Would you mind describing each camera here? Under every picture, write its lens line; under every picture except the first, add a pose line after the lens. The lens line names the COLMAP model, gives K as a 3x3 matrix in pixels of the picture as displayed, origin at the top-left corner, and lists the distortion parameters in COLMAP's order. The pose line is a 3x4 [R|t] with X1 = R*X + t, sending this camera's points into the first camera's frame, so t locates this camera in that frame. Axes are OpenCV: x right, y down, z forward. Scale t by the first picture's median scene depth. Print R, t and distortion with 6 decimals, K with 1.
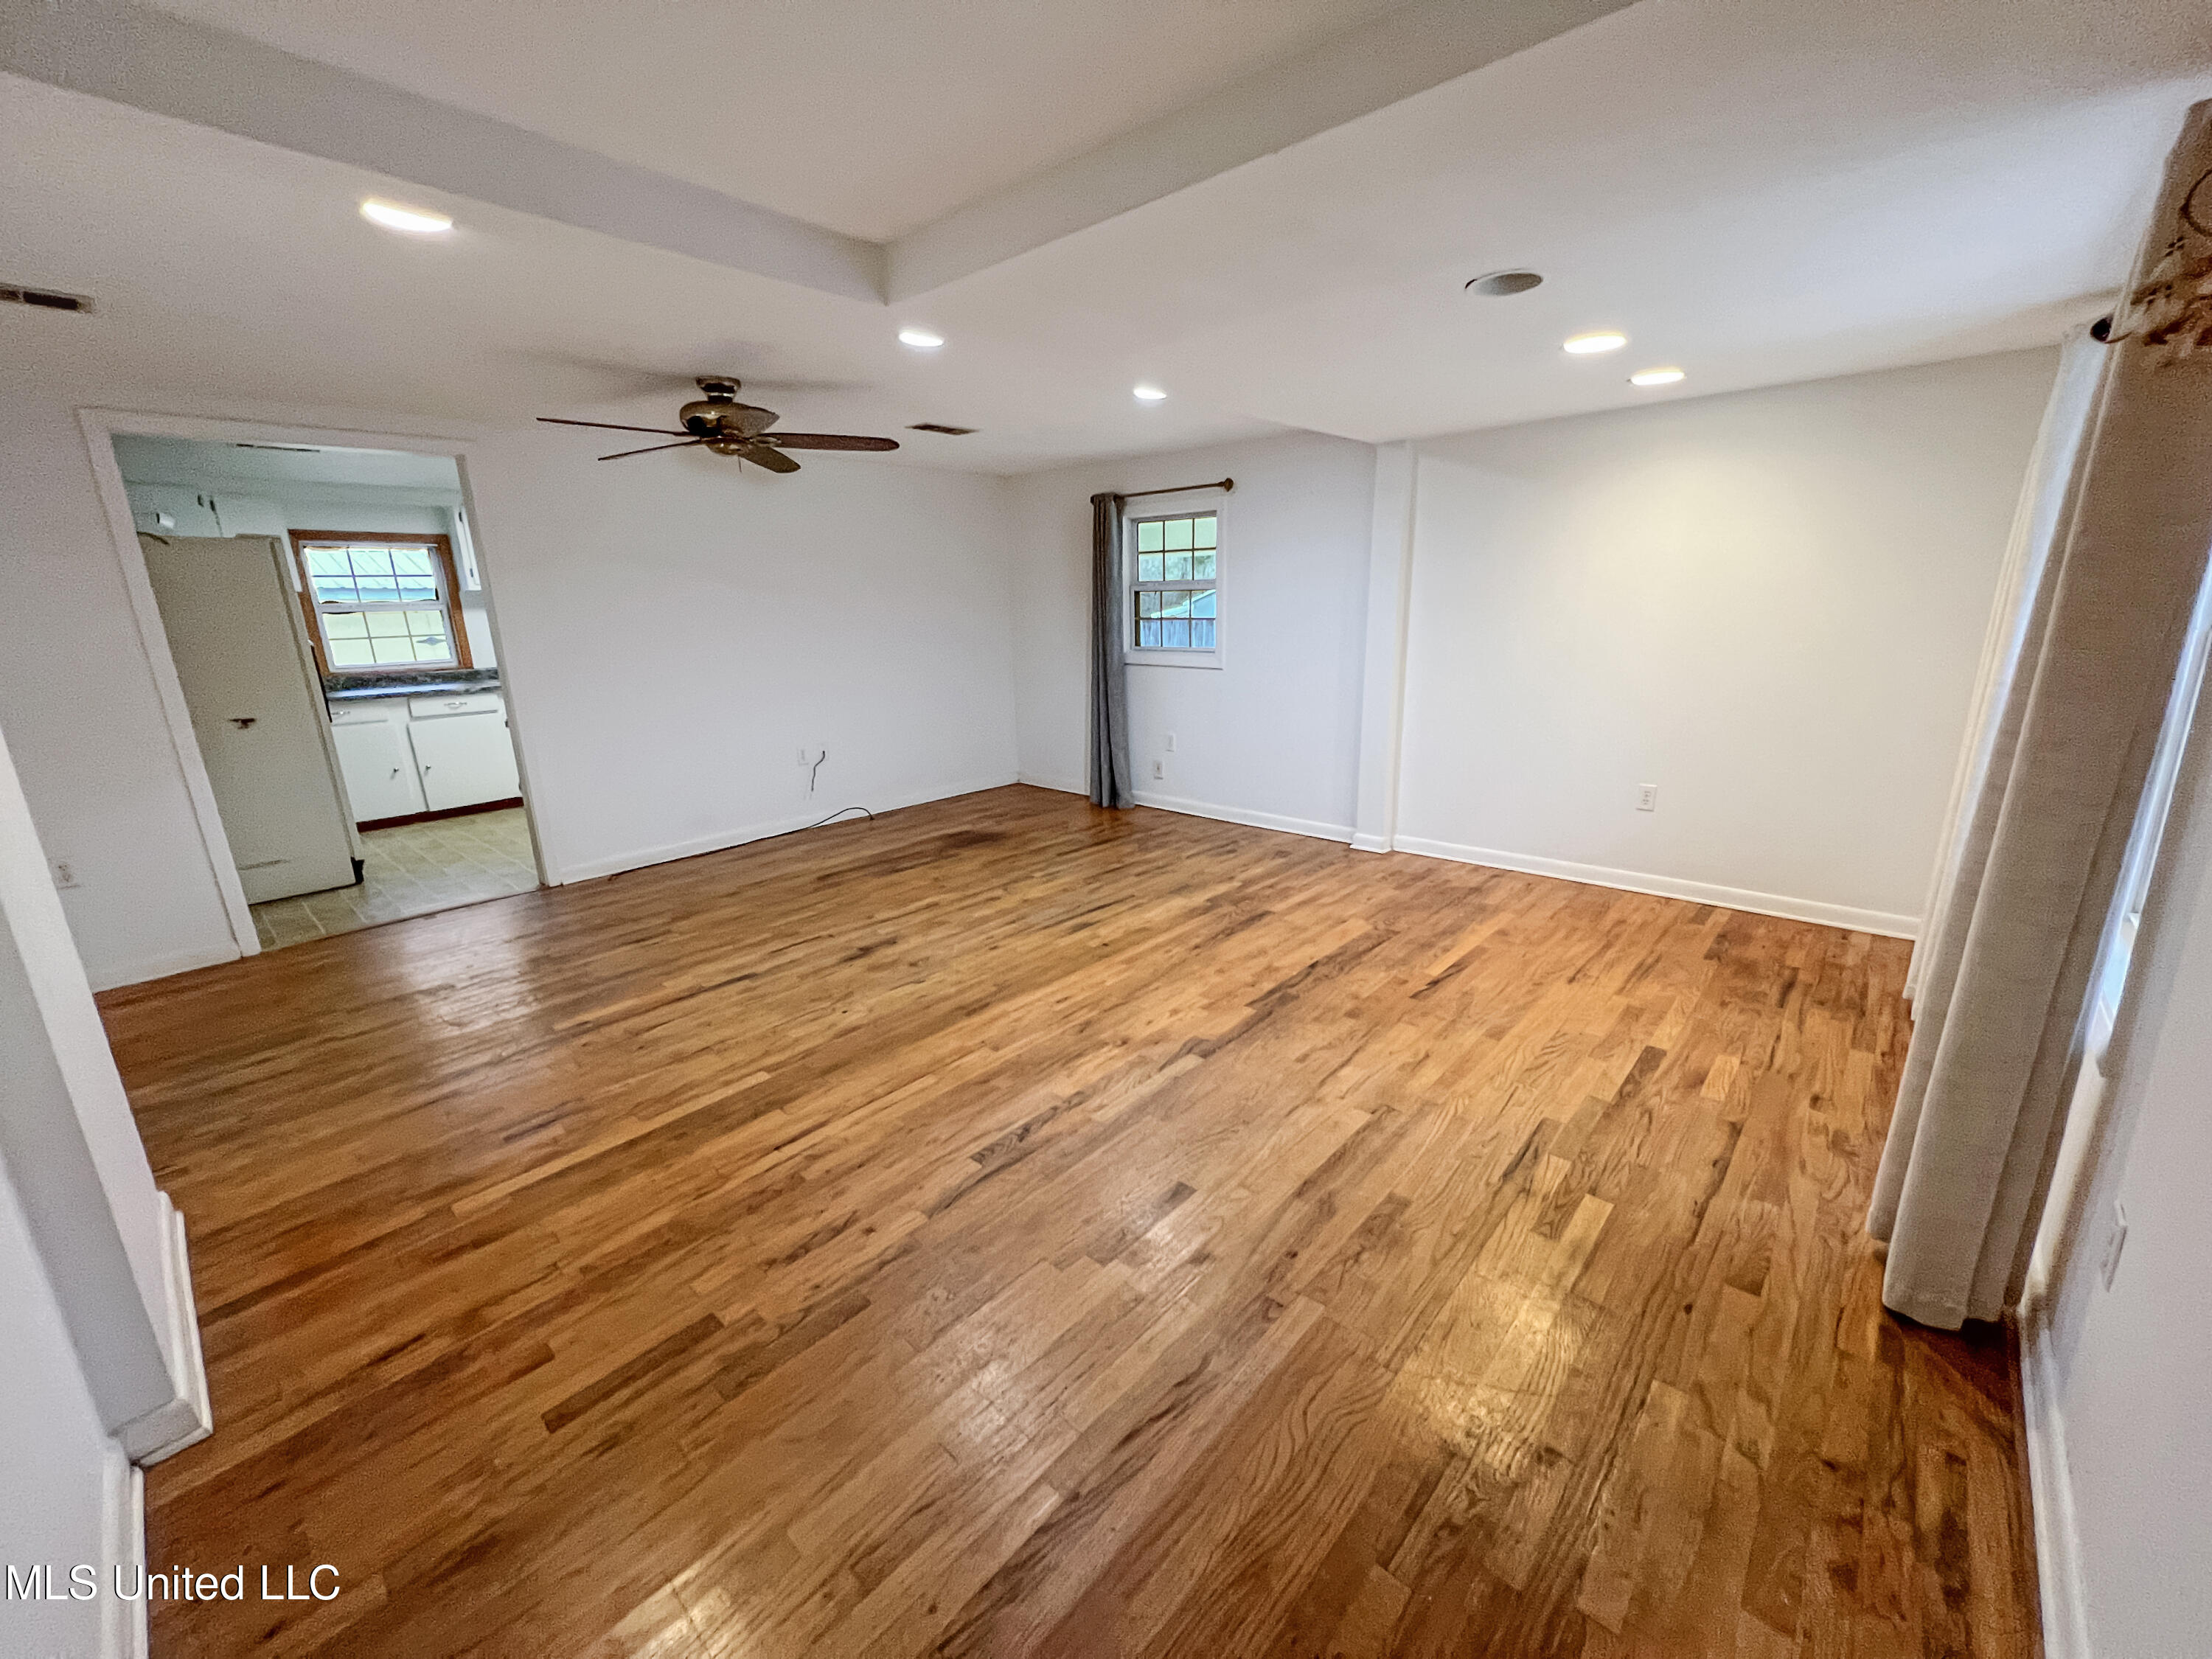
lens RADIAL K [[884.2, 0, 1114.6], [0, 884.2, 830.2], [0, 0, 1]] dist [-0.001927, -0.001044]
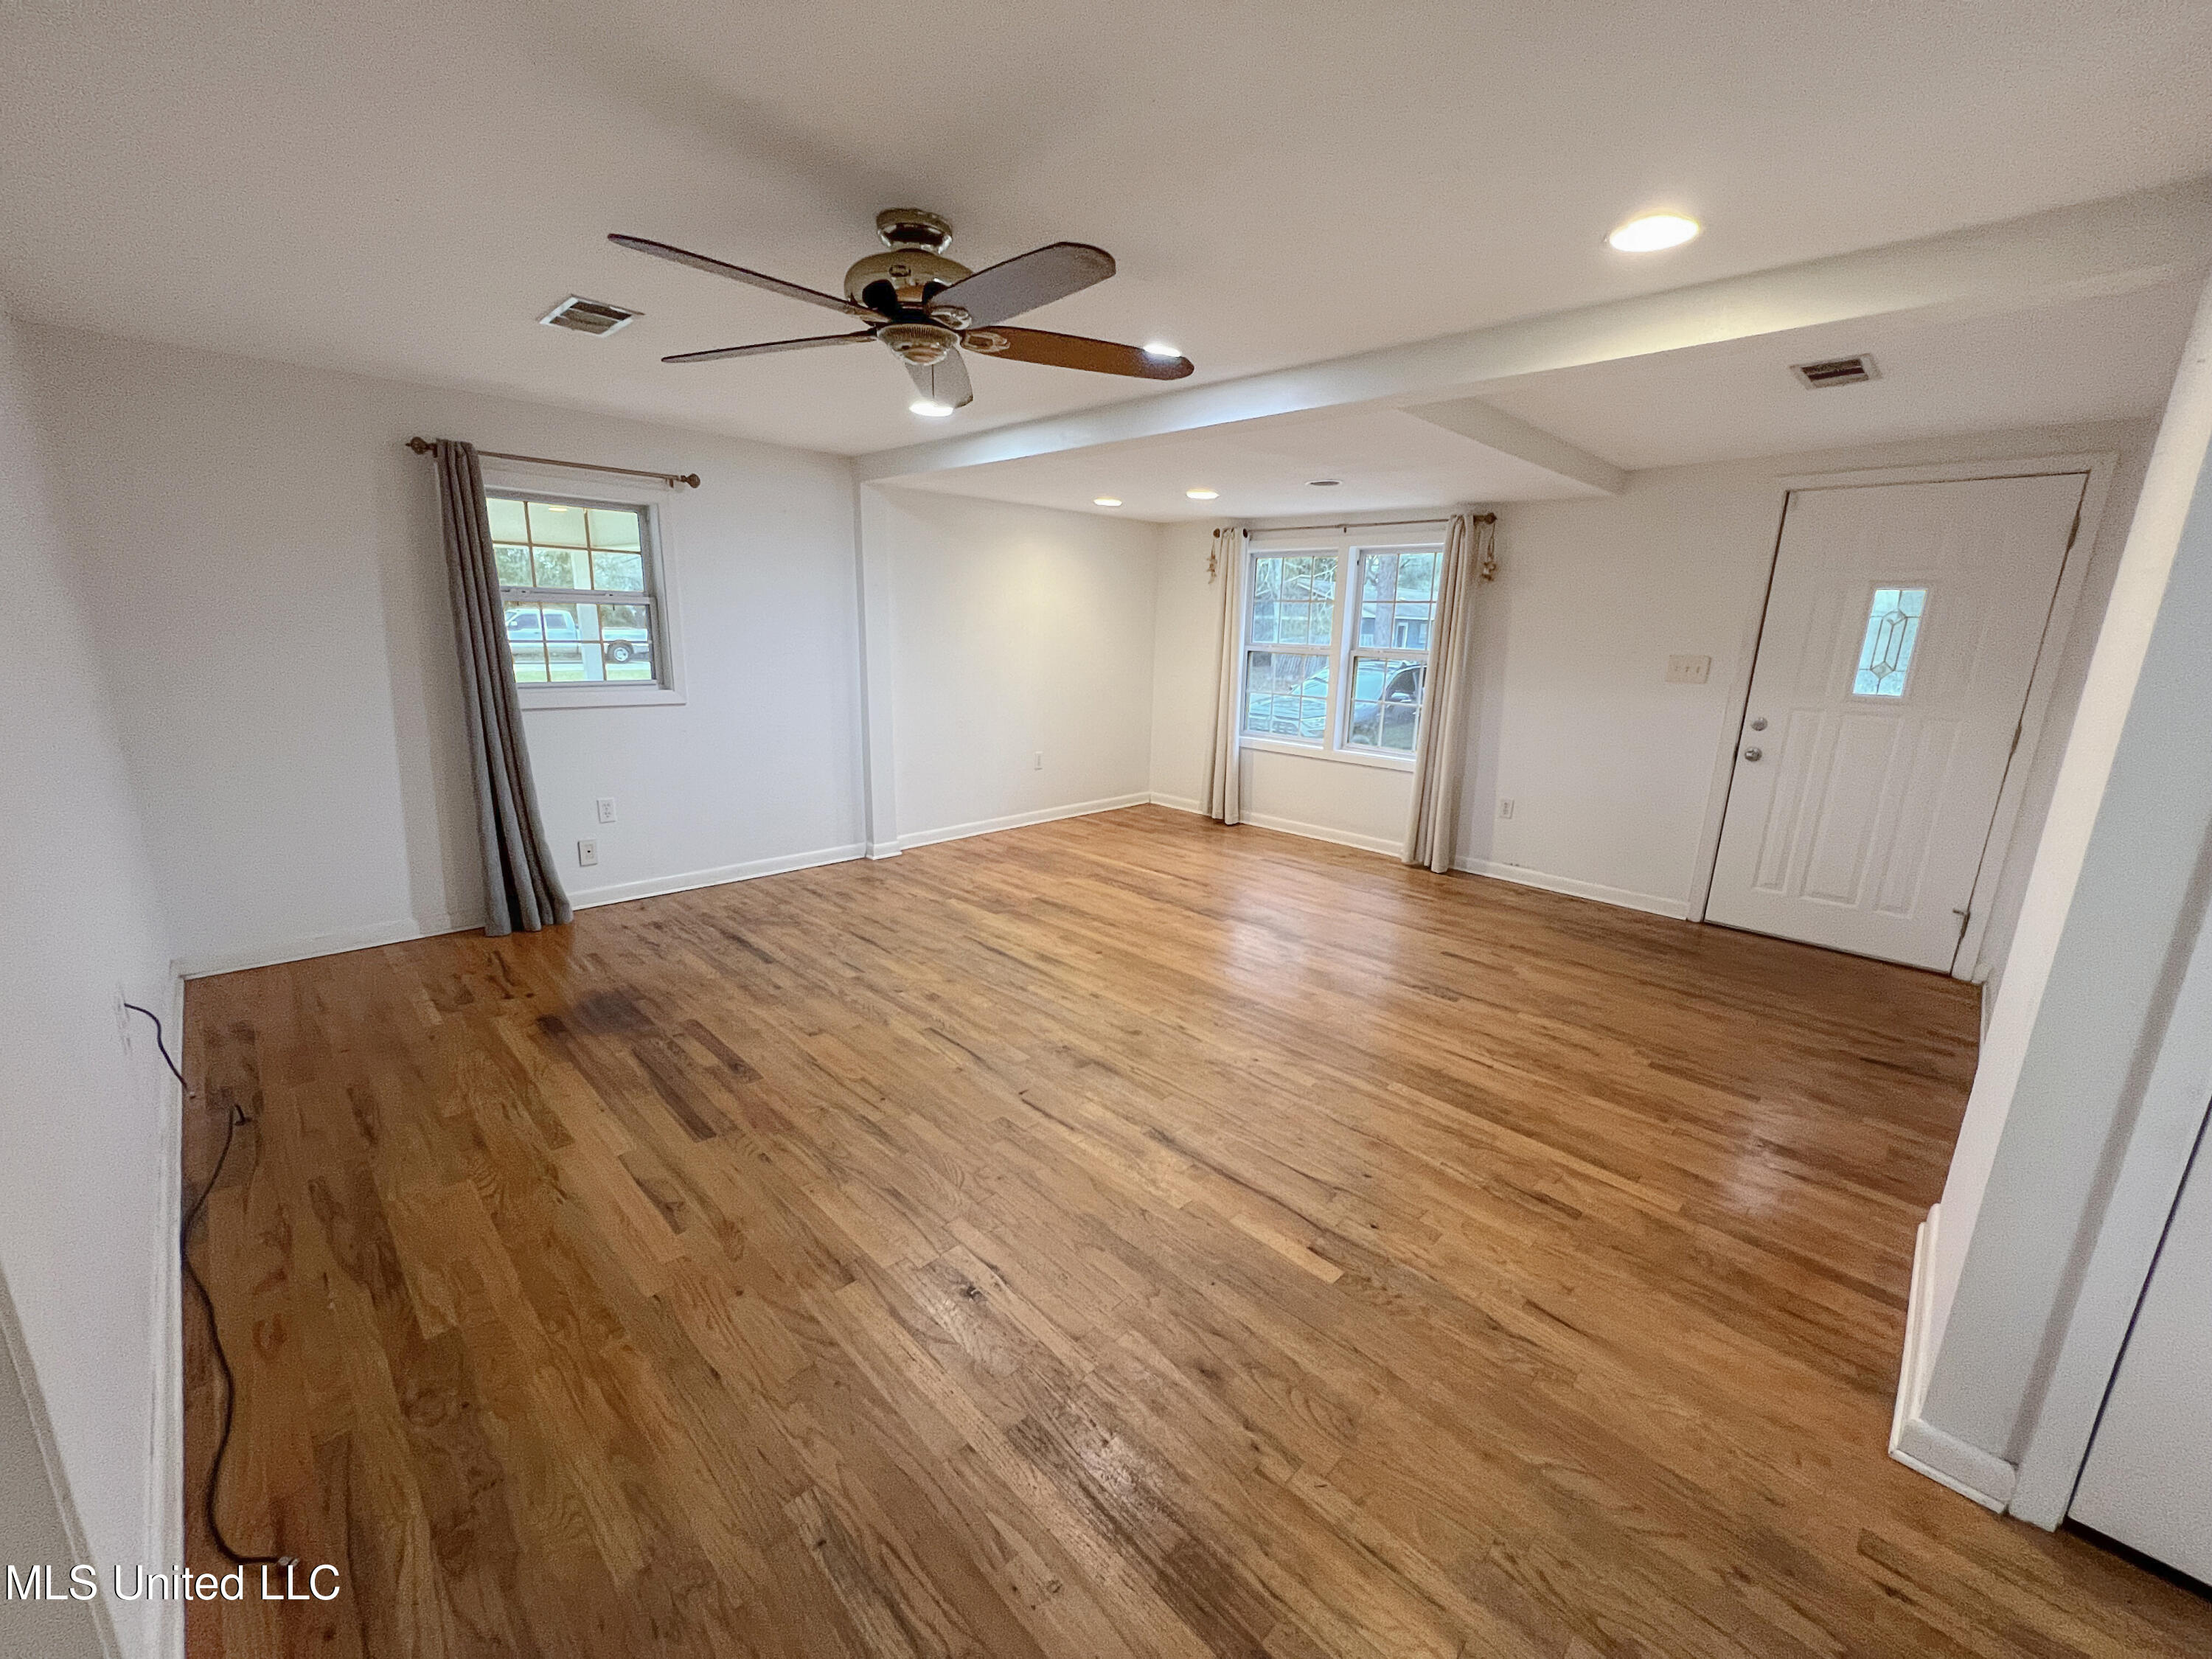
lens RADIAL K [[884.2, 0, 1095.5], [0, 884.2, 829.6], [0, 0, 1]] dist [-0.001927, -0.001044]
pose [[0.057784, -0.208834, 0.976242, -0.899267], [0.225341, 0.955368, 0.191031, -0.190125], [-0.972565, 0.208949, 0.102264, 0.768615]]
